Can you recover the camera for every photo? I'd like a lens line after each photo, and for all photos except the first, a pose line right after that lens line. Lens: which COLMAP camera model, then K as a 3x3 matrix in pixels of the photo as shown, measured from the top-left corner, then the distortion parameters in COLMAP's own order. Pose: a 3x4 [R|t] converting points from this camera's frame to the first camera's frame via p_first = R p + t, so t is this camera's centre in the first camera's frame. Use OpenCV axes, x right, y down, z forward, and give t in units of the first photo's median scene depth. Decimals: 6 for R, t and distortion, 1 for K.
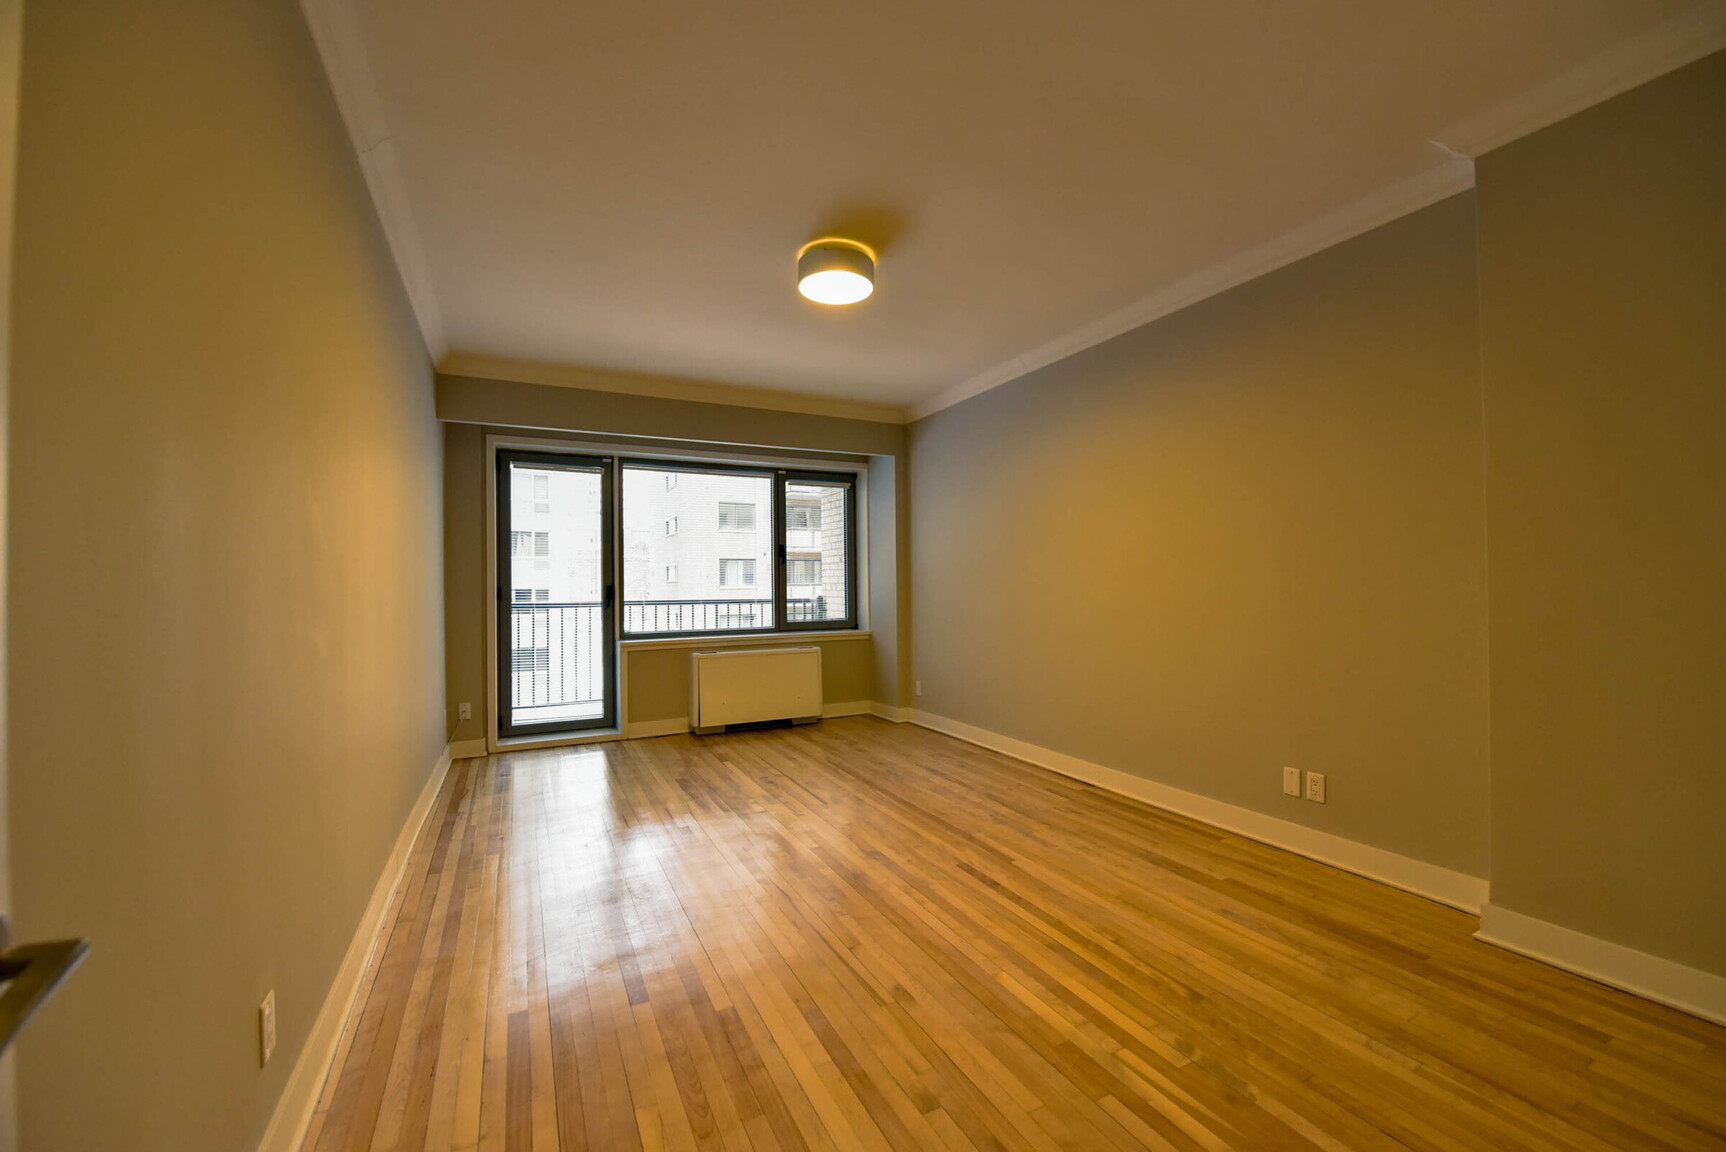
lens RADIAL K [[613.8, 0, 863.0], [0, 613.8, 576.0], [0, 0, 1]] dist [-0.009540, -0.000079]
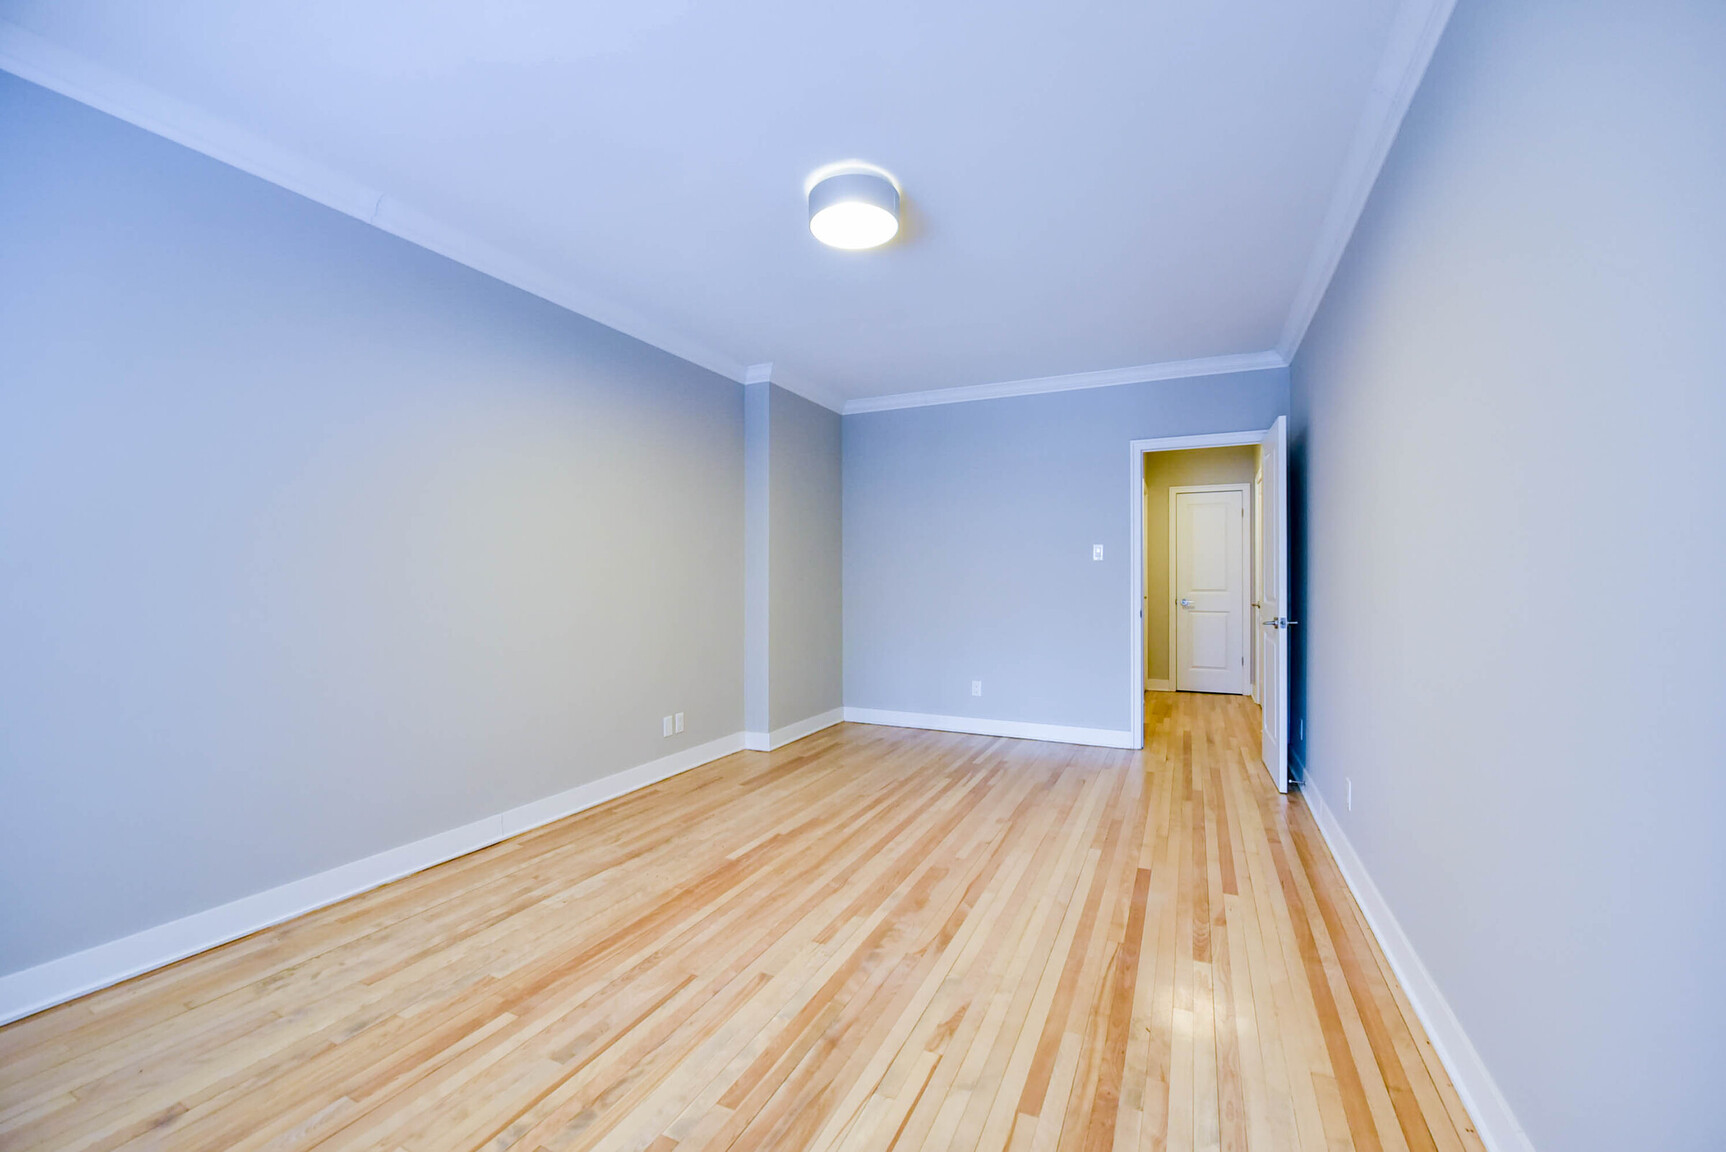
lens RADIAL K [[691.7, 0, 863.0], [0, 691.7, 576.0], [0, 0, 1]] dist [-0.013711, -0.000240]
pose [[-0.578764, 0.016191, 0.815335, -0.214034], [-0.003714, 0.999740, -0.022490, 0.009165], [-0.815487, -0.016045, -0.578553, 0.405813]]
